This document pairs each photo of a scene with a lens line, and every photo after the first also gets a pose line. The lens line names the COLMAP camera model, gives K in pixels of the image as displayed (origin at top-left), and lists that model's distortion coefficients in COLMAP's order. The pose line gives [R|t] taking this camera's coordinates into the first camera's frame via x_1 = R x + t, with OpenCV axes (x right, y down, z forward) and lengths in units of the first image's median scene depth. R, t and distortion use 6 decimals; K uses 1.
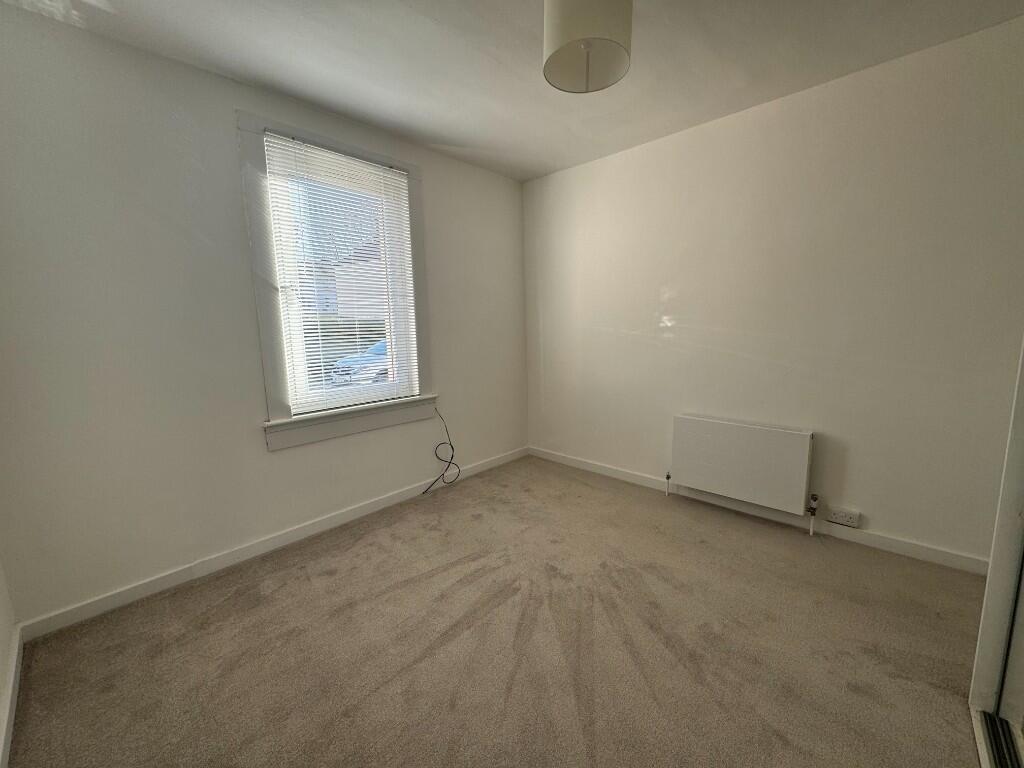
lens RADIAL K [[405.6, 0, 512.0], [0, 405.6, 384.0], [0, 0, 1]] dist [-0.002235, 0.000165]
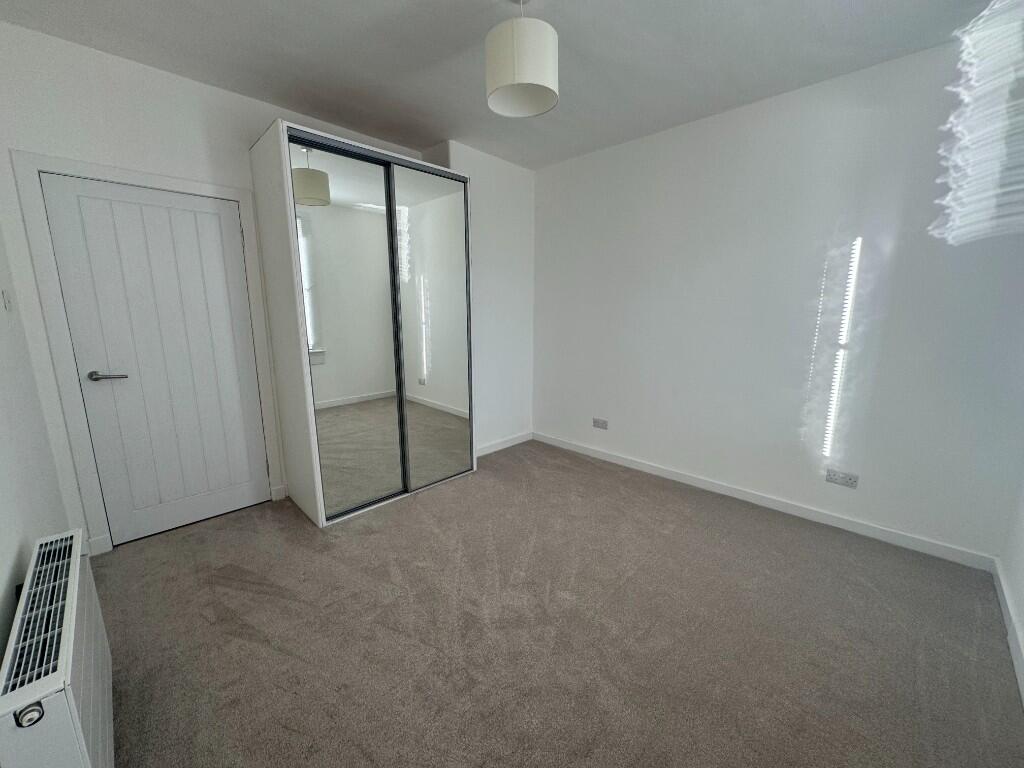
lens RADIAL K [[405.6, 0, 512.0], [0, 405.6, 384.0], [0, 0, 1]] dist [-0.002235, 0.000165]
pose [[-0.999530, 0.023101, 0.020130, 0.098774], [0.028363, 0.946148, 0.322491, -0.186349], [-0.011596, 0.322910, -0.946359, 1.173042]]
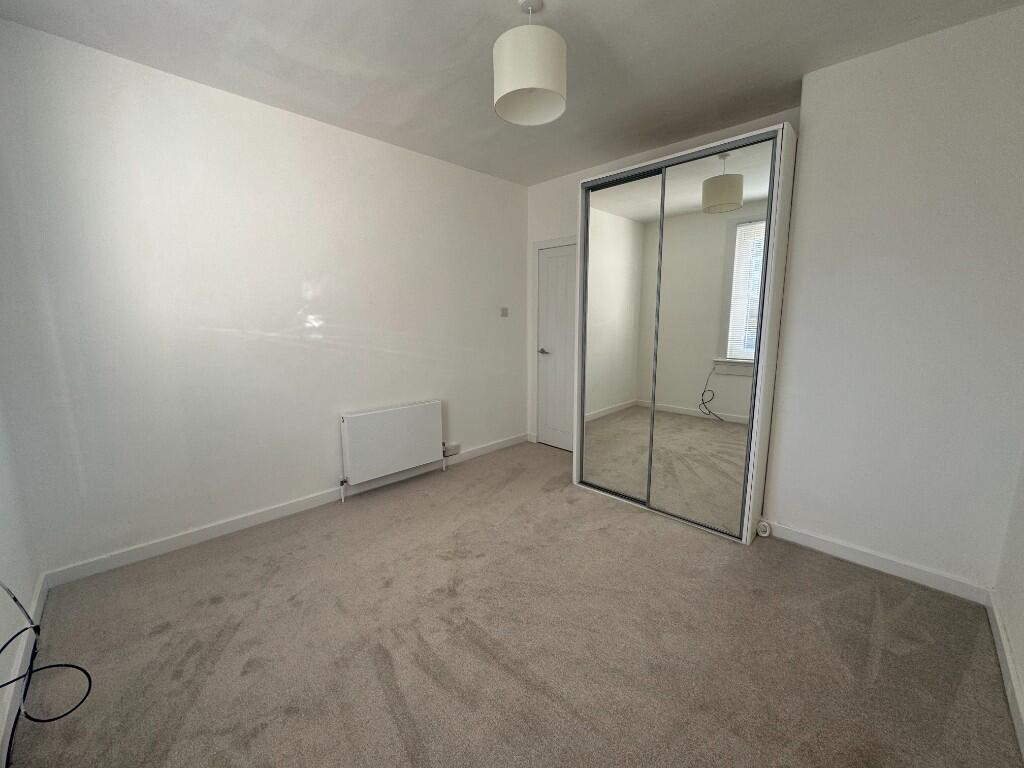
lens RADIAL K [[405.6, 0, 512.0], [0, 405.6, 384.0], [0, 0, 1]] dist [-0.002235, 0.000165]
pose [[0.022546, -0.134525, 0.990654, -0.545319], [0.141340, 0.981382, 0.130049, -0.071656], [-0.989704, 0.137087, 0.041140, 0.545594]]
